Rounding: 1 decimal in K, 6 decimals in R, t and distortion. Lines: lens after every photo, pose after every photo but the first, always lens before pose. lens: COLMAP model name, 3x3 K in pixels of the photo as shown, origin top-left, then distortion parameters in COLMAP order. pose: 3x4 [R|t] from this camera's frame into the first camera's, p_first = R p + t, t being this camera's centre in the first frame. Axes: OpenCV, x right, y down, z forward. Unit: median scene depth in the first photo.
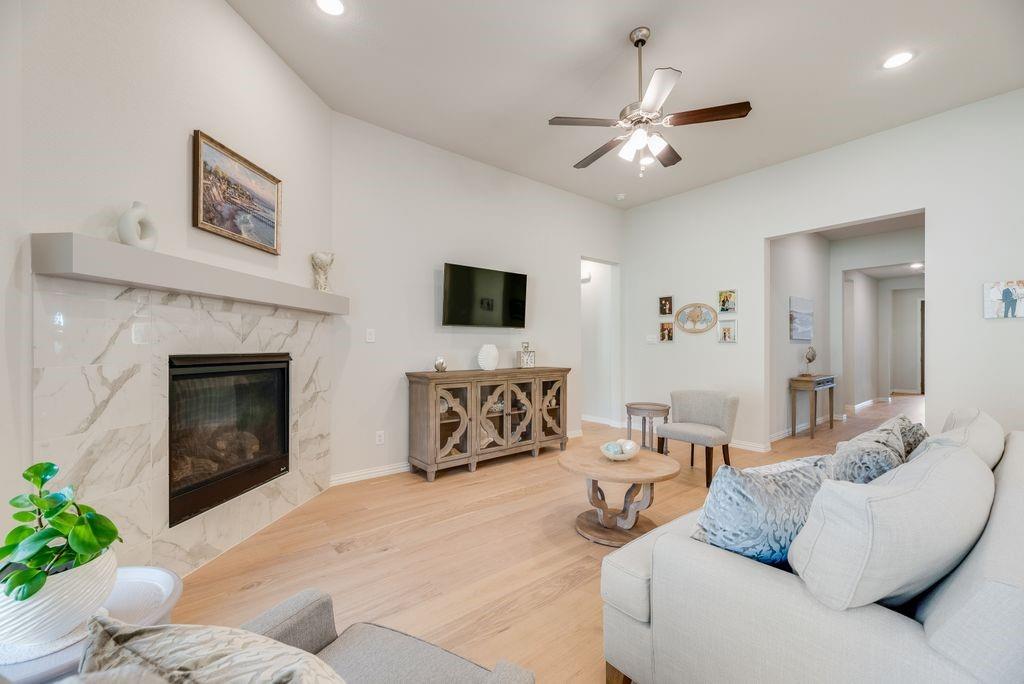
lens RADIAL K [[412.9, 0, 512.0], [0, 412.9, 344.4], [0, 0, 1]] dist [0.002276, -0.000459]
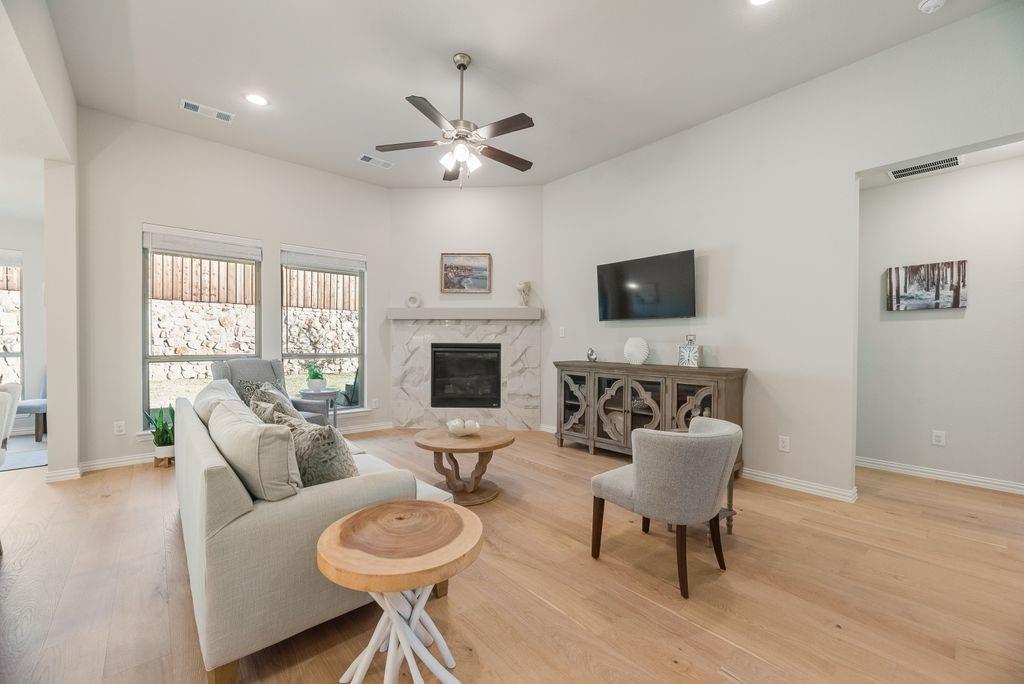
lens RADIAL K [[412.9, 0, 509.8], [0, 412.9, 342.7], [0, 0, 1]] dist [0.002276, -0.000459]
pose [[0.039141, 0.007724, -0.999204, 1.160286], [0.005125, 0.999955, 0.007930, 0.002882], [0.999221, -0.005431, 0.039100, 0.869458]]
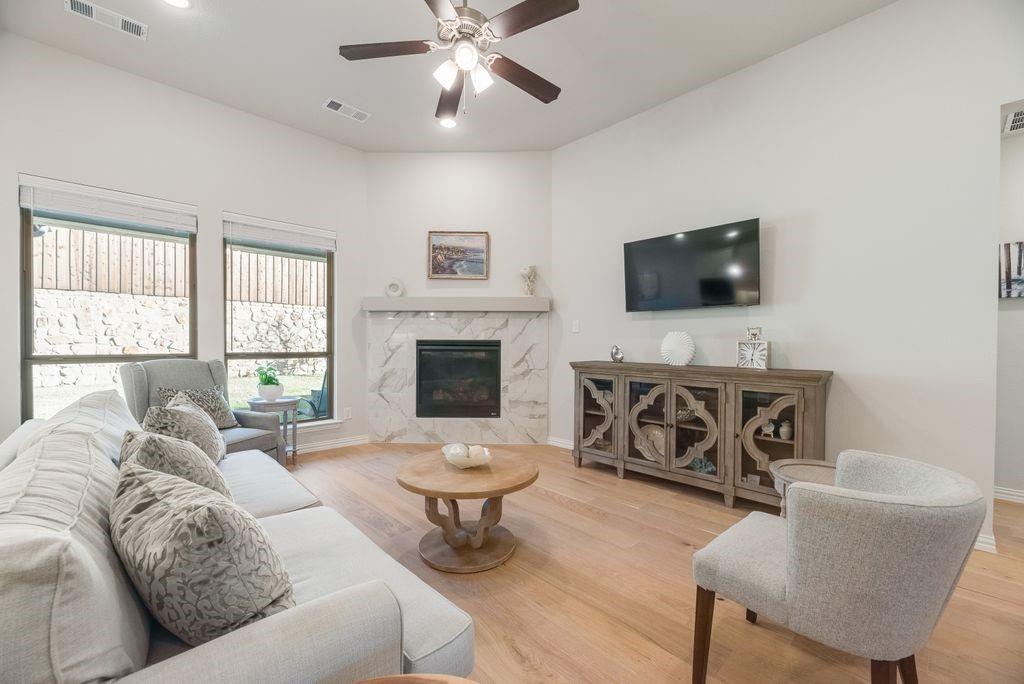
lens RADIAL K [[412.9, 0, 510.8], [0, 412.9, 343.5], [0, 0, 1]] dist [0.002276, -0.000459]
pose [[0.085118, 0.010261, -0.996318, 0.884642], [0.004479, 0.999933, 0.010681, 0.014856], [0.996361, -0.005371, 0.085067, 0.814746]]
